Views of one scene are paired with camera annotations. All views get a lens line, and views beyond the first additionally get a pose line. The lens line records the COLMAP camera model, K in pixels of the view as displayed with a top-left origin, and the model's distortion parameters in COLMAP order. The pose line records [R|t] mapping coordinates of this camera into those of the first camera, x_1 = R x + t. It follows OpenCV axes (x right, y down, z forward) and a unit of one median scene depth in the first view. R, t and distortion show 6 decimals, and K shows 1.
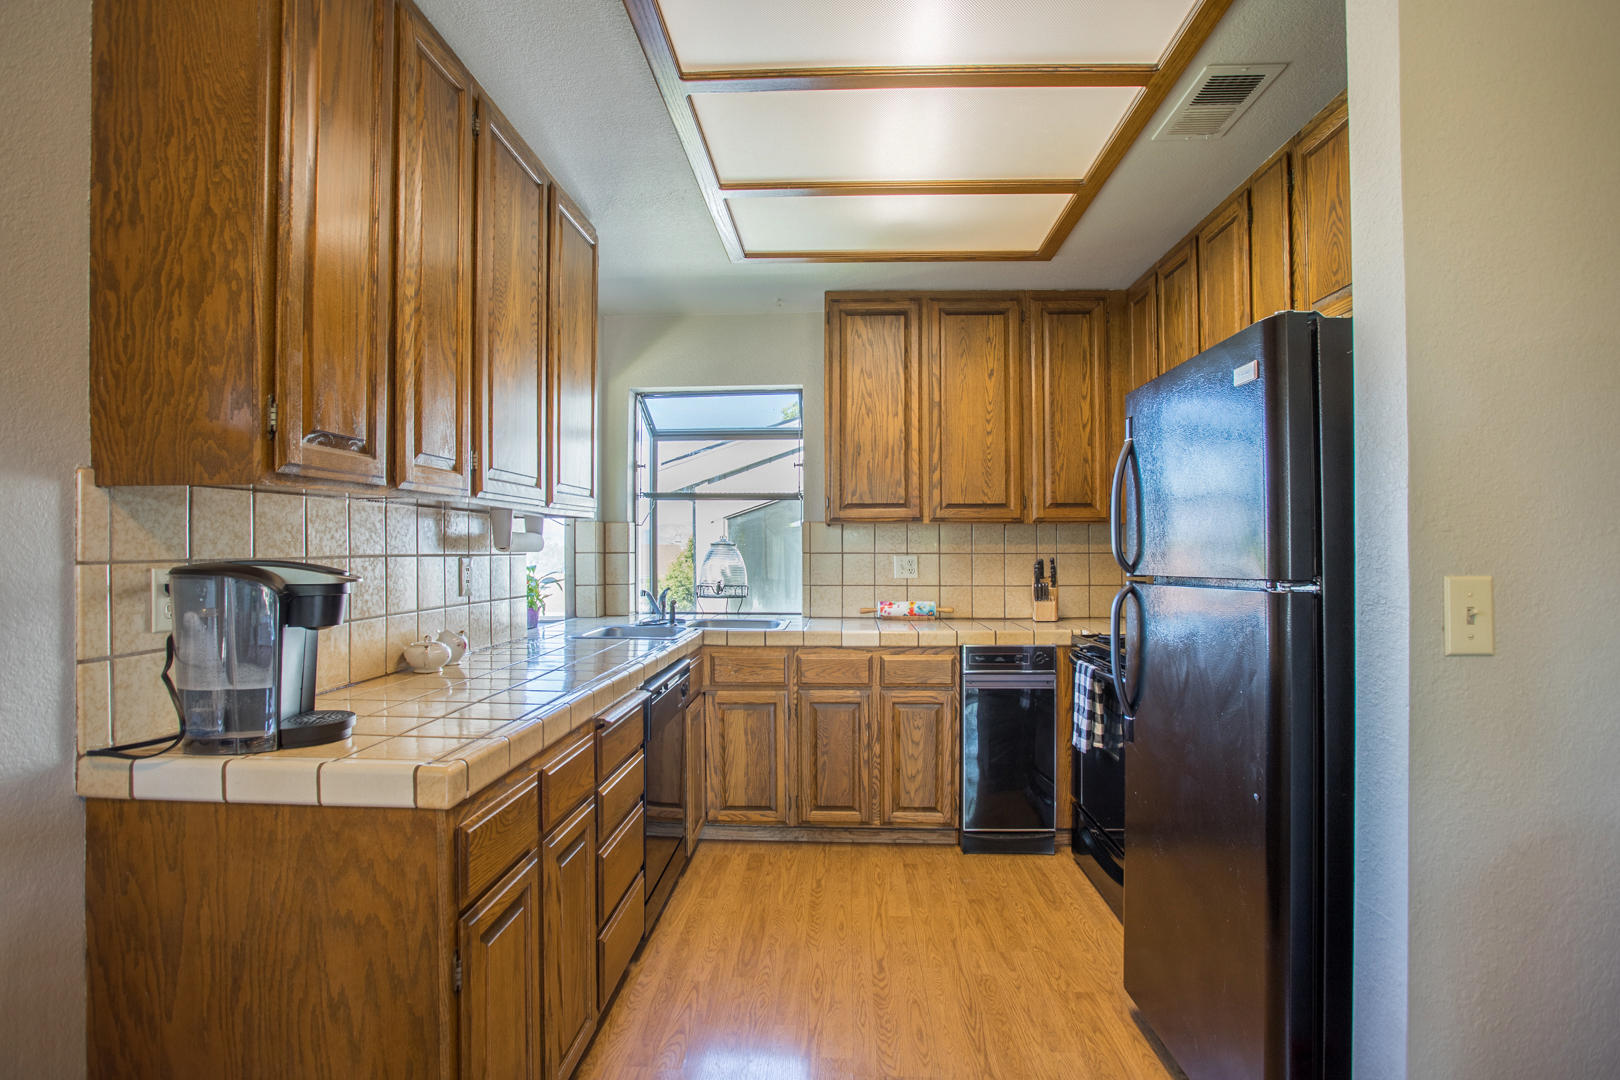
lens RADIAL K [[802.1, 0, 810.0], [0, 802.1, 540.0], [0, 0, 1]] dist [-0.074360, 0.038988]
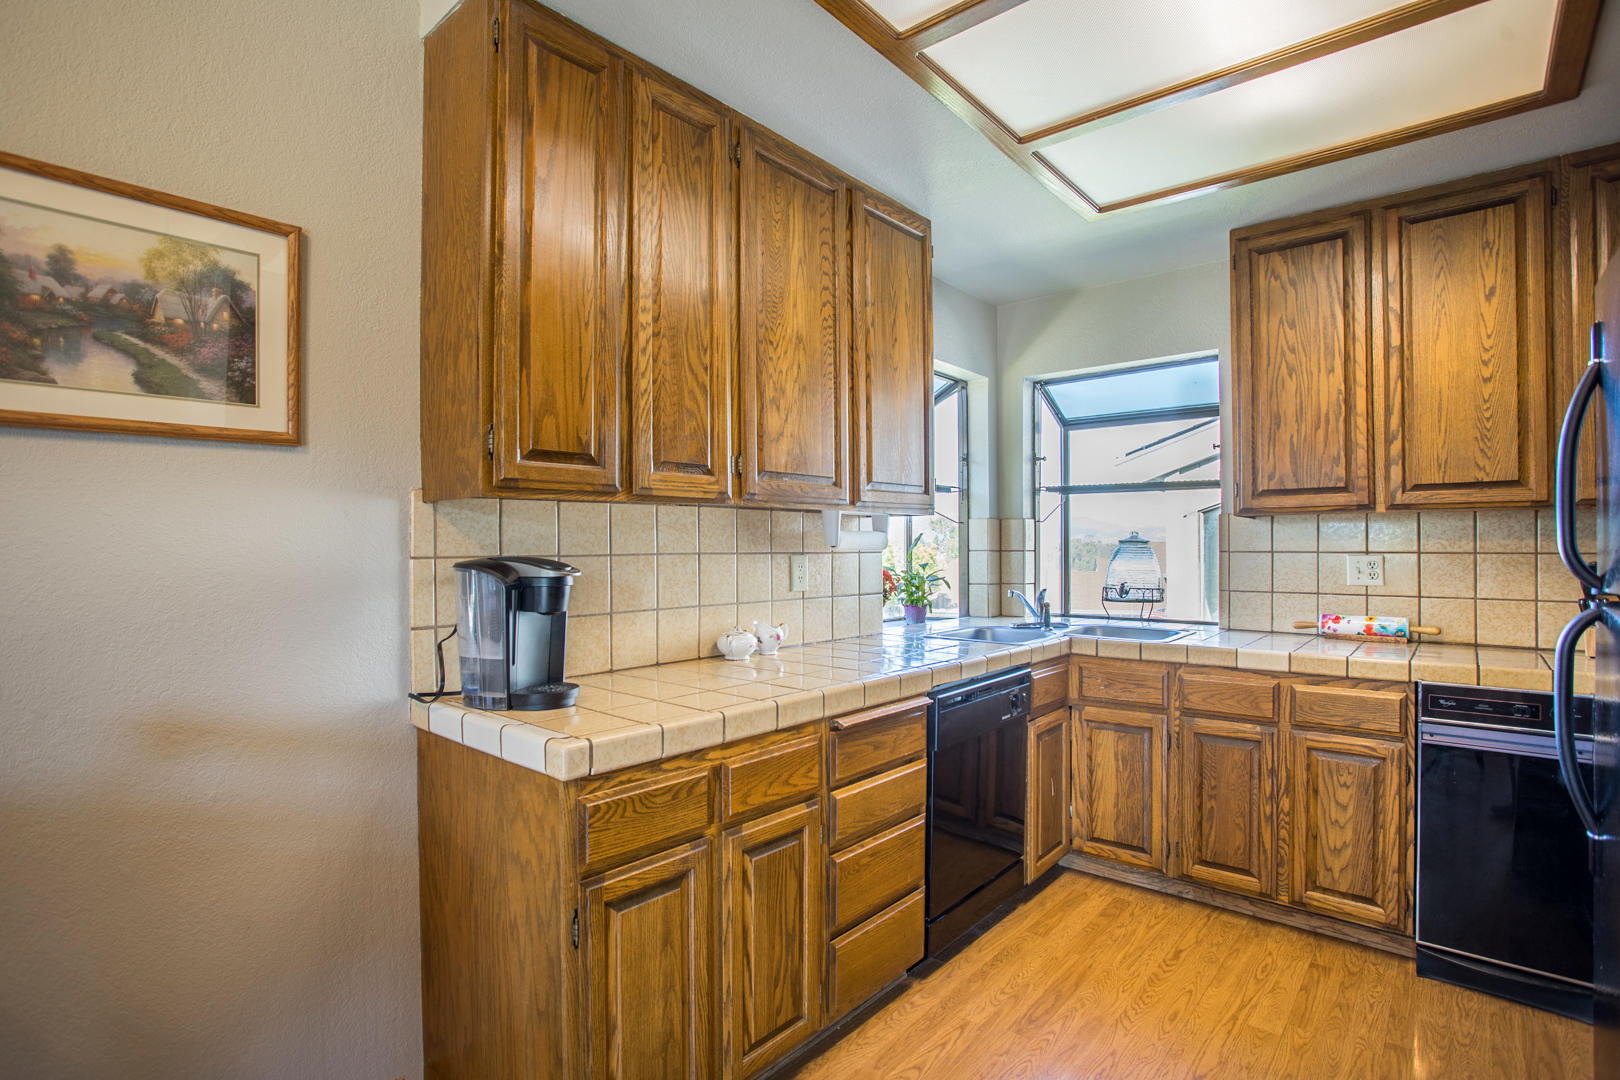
lens RADIAL K [[802.1, 0, 810.0], [0, 802.1, 540.0], [0, 0, 1]] dist [-0.074360, 0.038988]
pose [[0.793440, -0.004670, -0.608631, 0.180918], [0.007009, 0.999974, 0.001465, 0.000155], [0.608608, -0.005428, 0.793452, 0.114848]]
